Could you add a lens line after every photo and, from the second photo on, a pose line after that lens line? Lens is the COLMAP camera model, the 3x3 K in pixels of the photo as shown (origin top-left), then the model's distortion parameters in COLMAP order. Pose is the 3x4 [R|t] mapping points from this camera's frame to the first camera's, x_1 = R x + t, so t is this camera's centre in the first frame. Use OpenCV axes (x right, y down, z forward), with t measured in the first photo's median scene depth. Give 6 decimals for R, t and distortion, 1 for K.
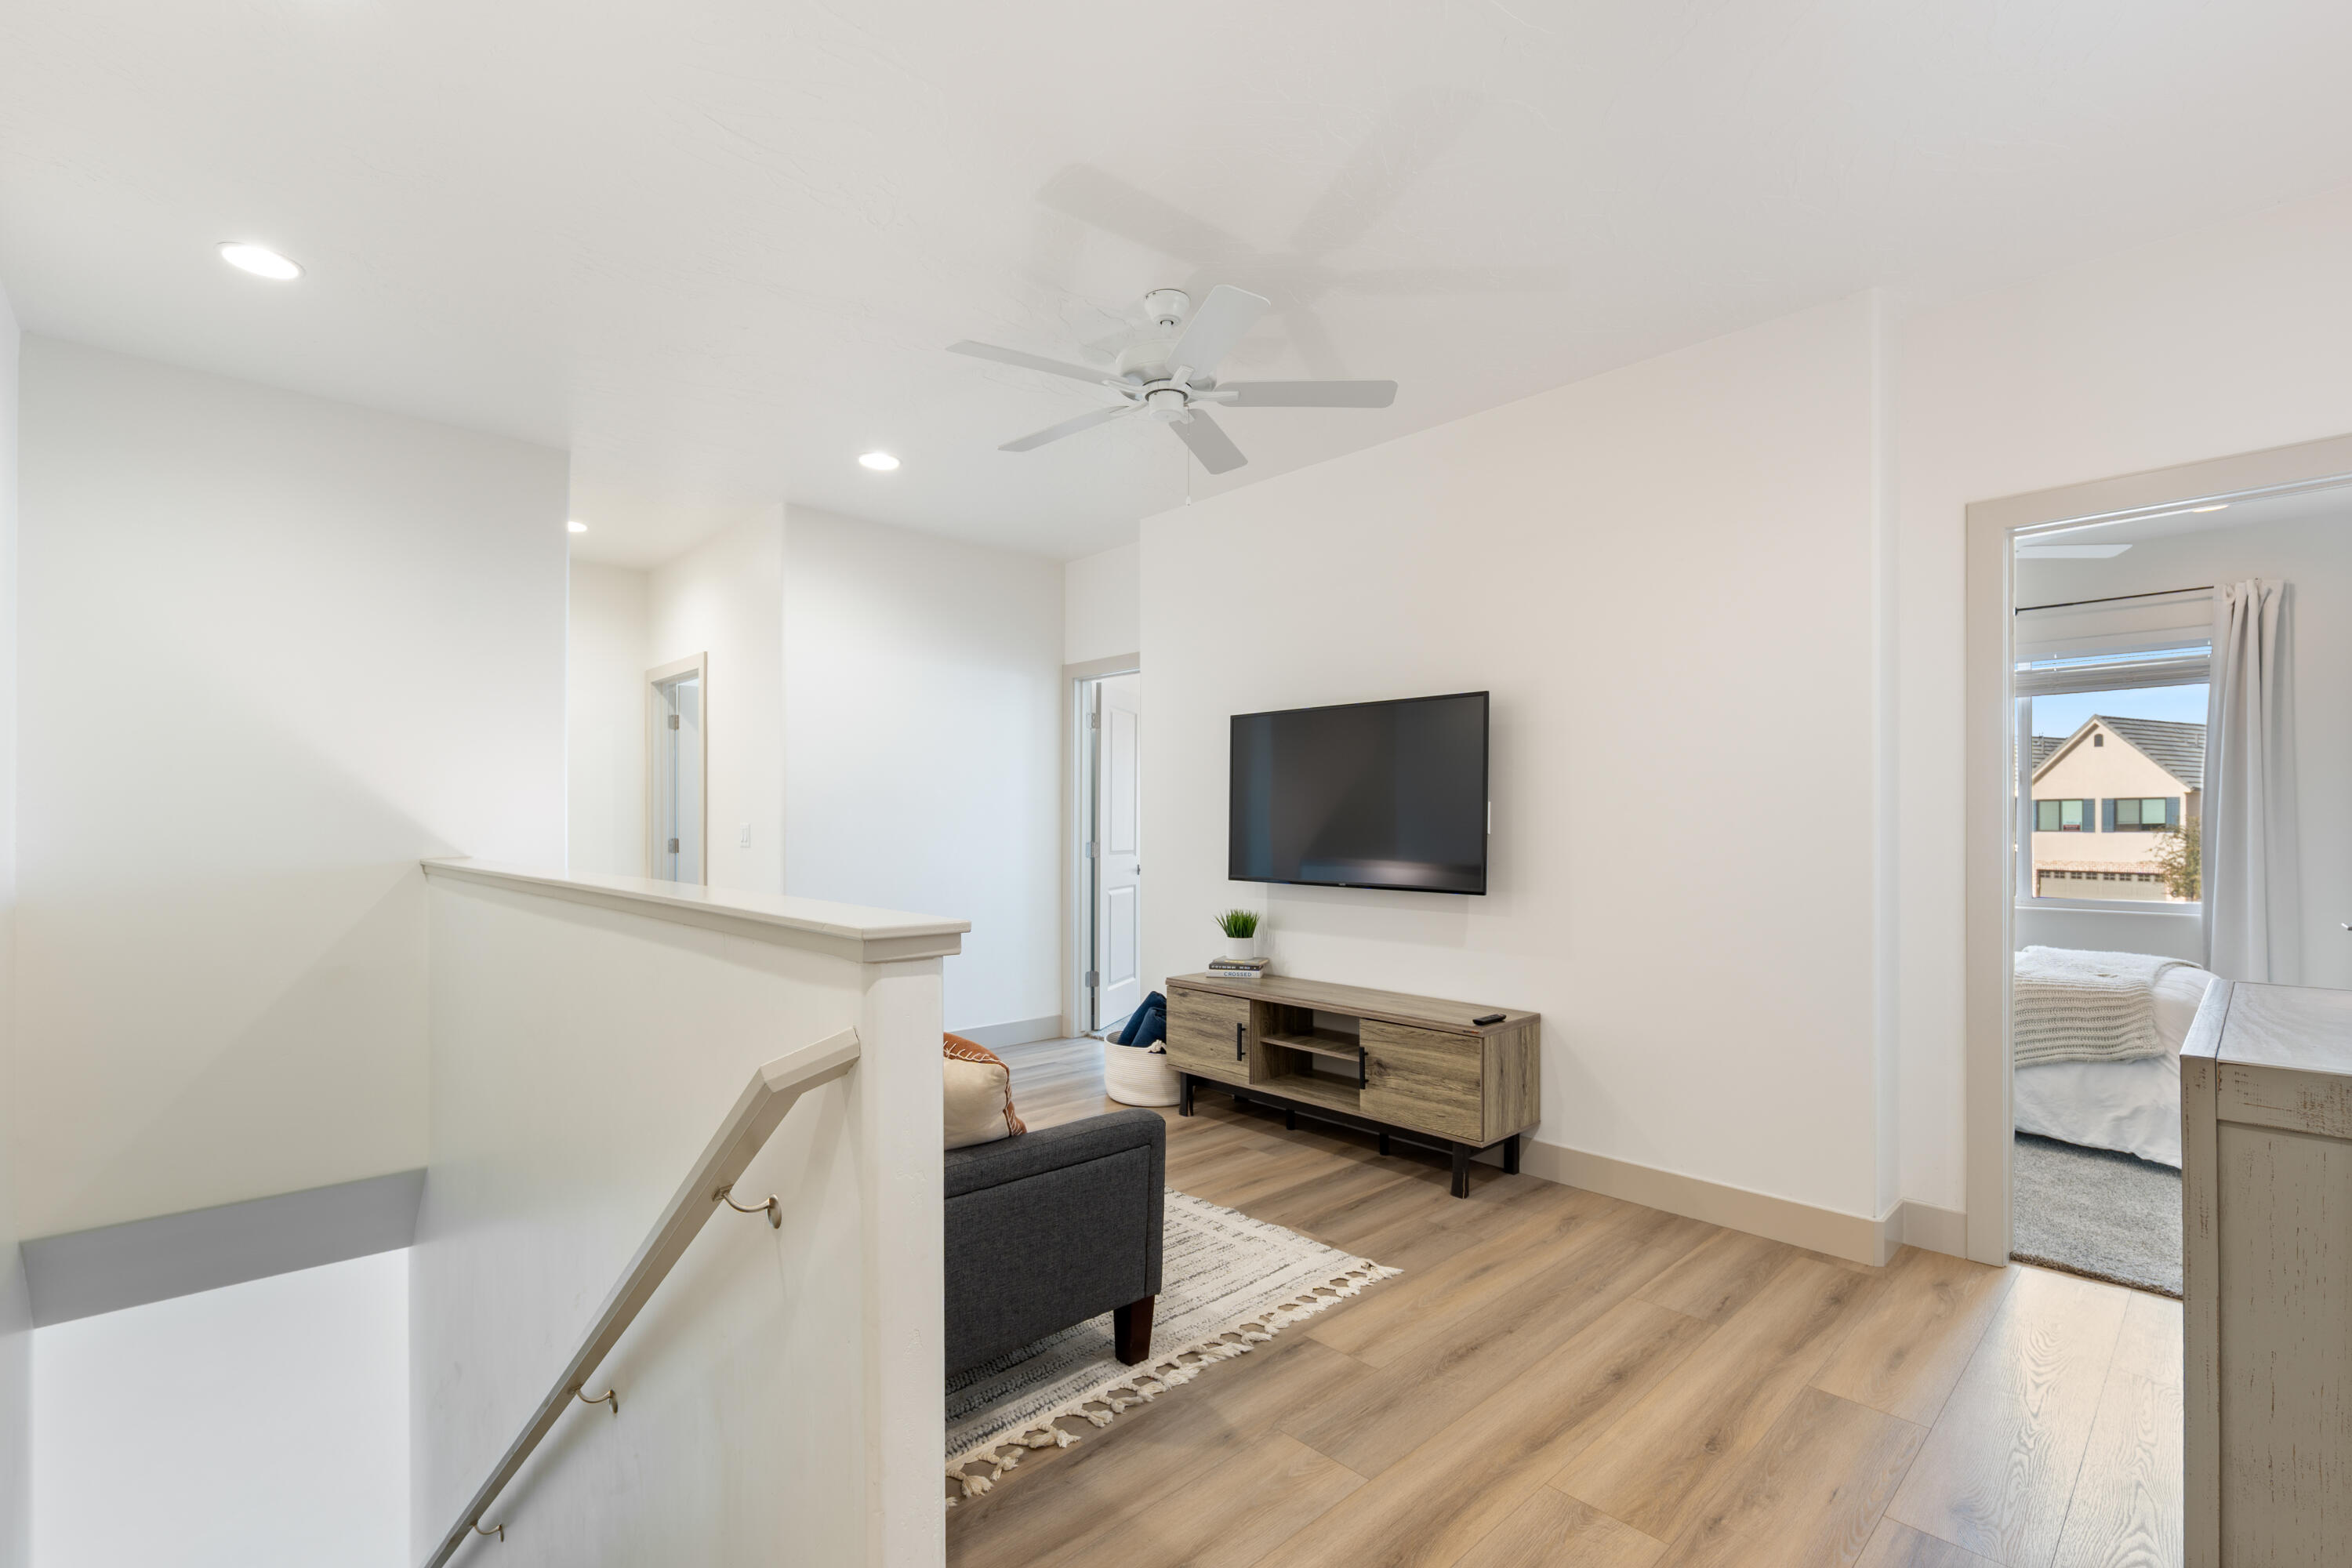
lens RADIAL K [[1011.0, 0, 1163.2], [0, 1011.0, 817.6], [0, 0, 1]] dist [-0.001960, -0.001543]
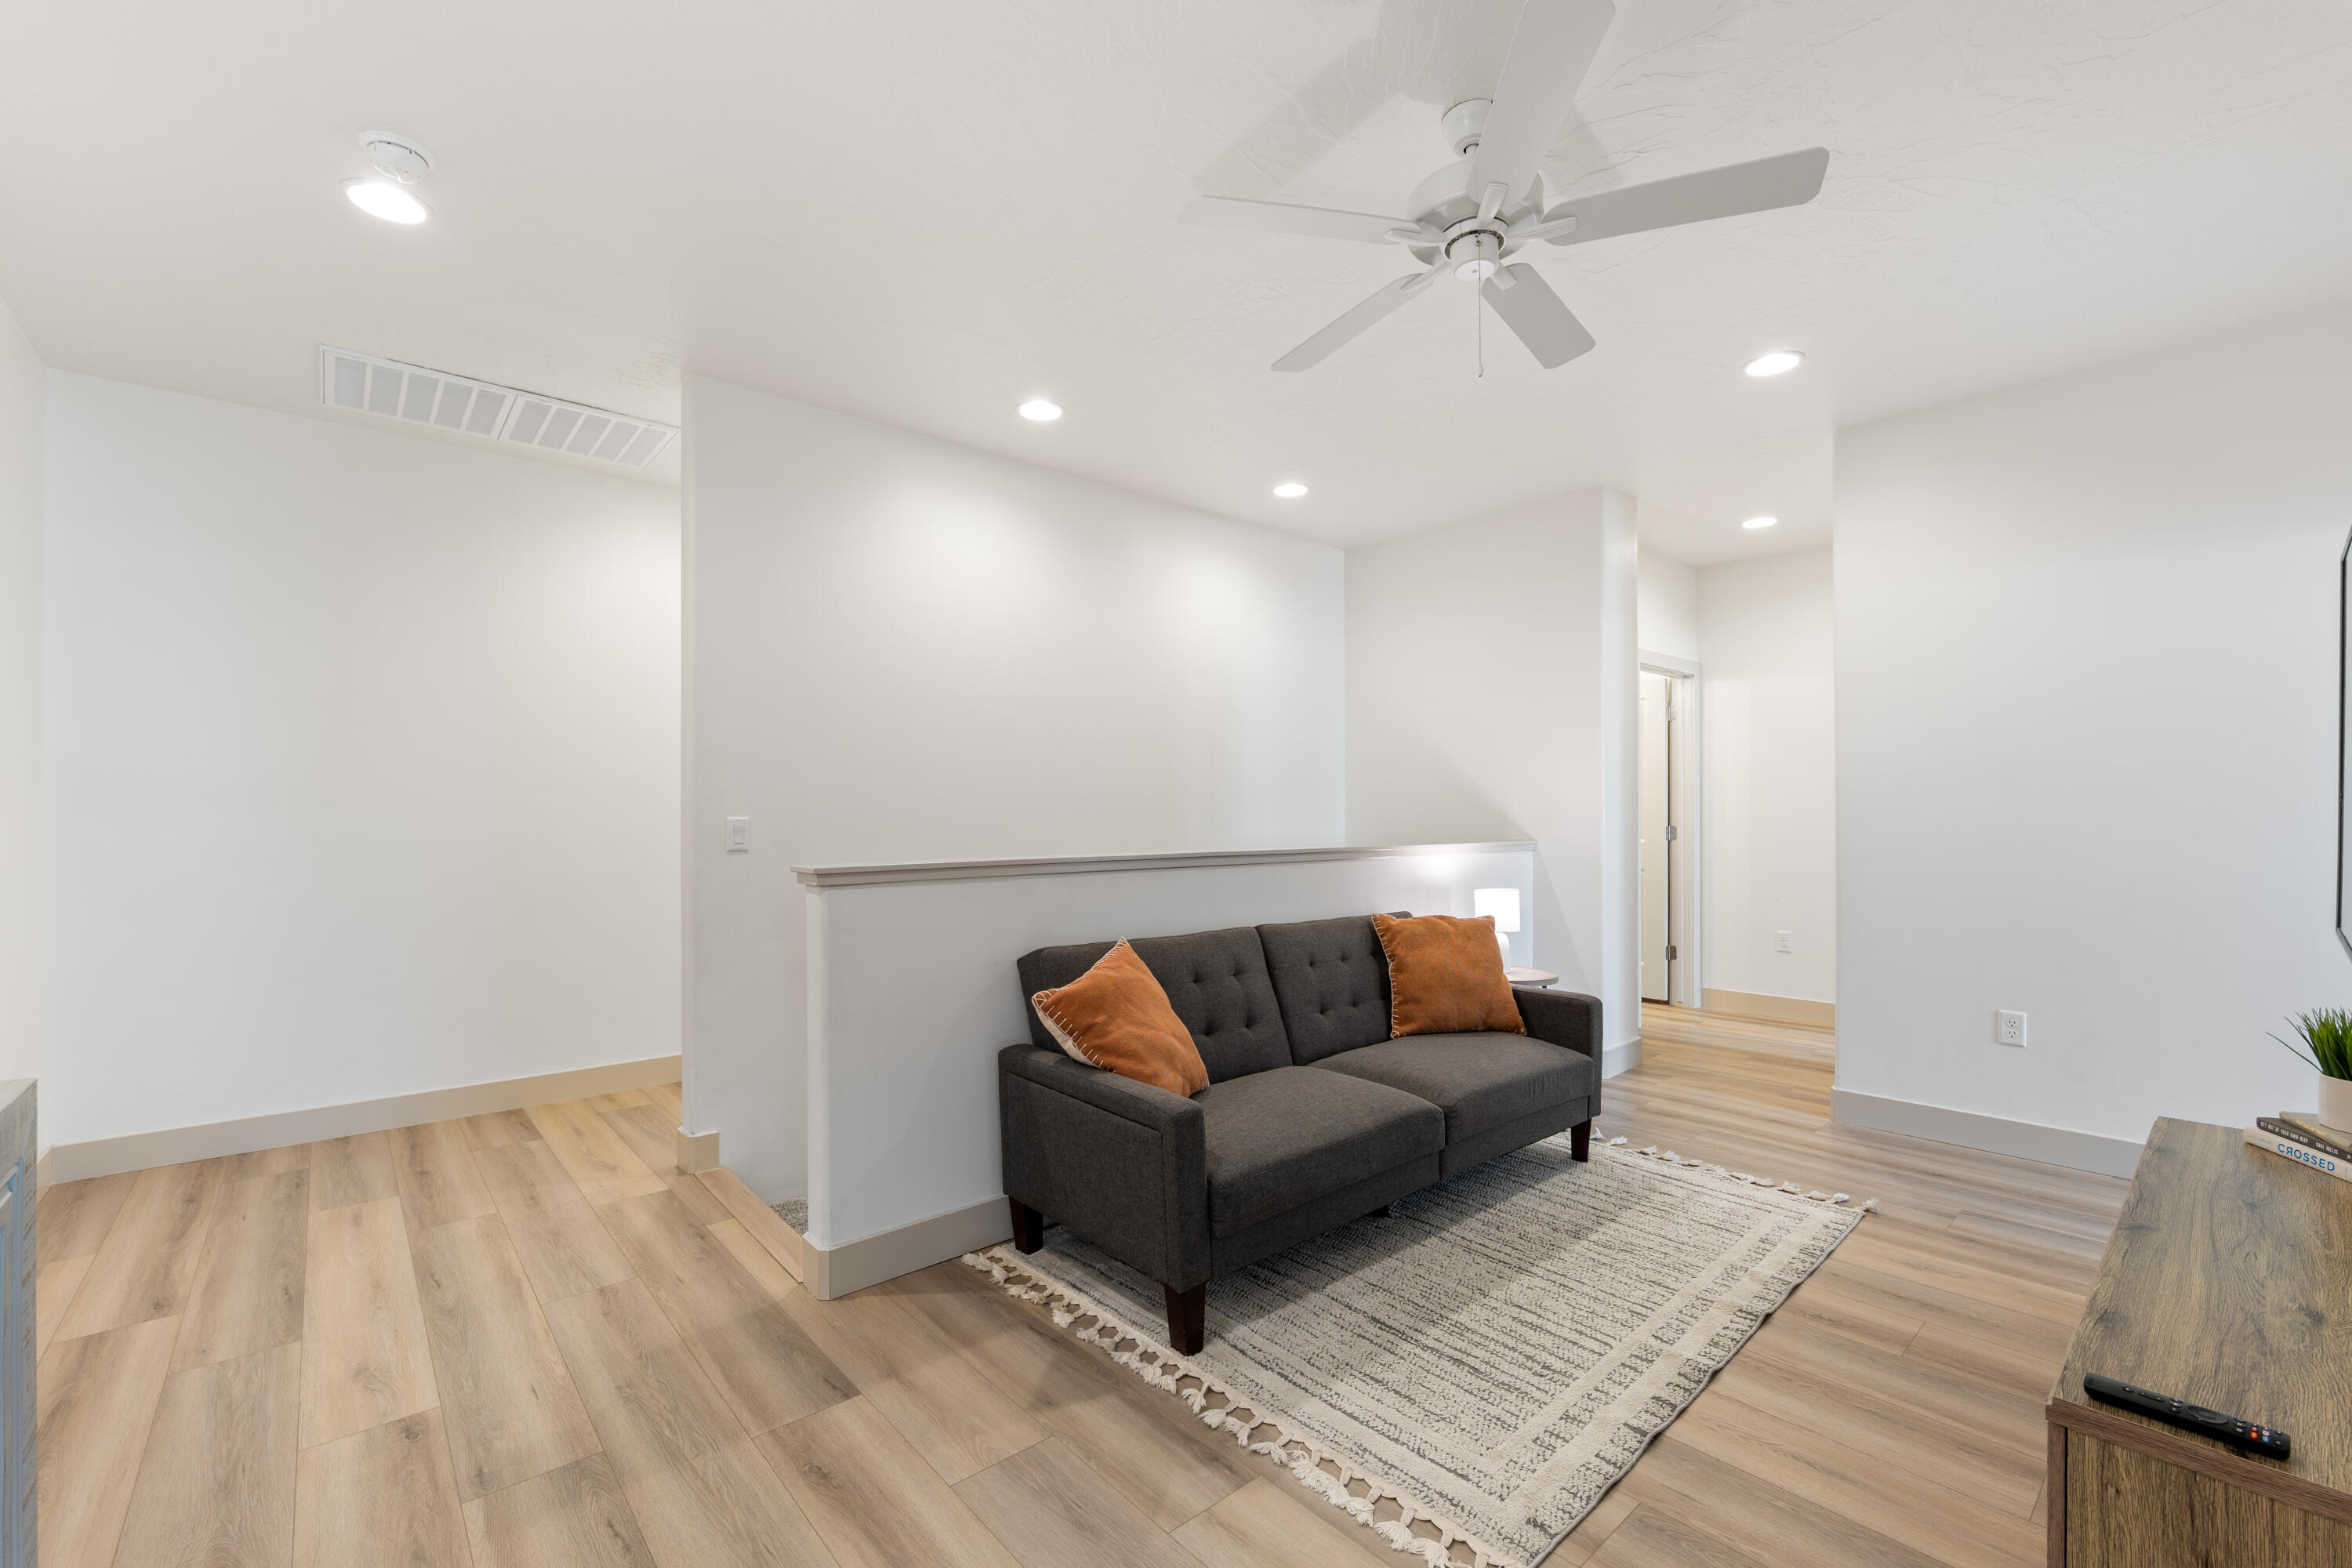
lens RADIAL K [[970.5, 0, 1189.8], [0, 970.5, 805.6], [0, 0, 1]] dist [-0.006519, -0.000019]
pose [[-0.003406, -0.008244, -0.999960, 0.960176], [0.009156, 0.999924, -0.008275, 0.007913], [0.999952, -0.009184, -0.003330, 1.042885]]
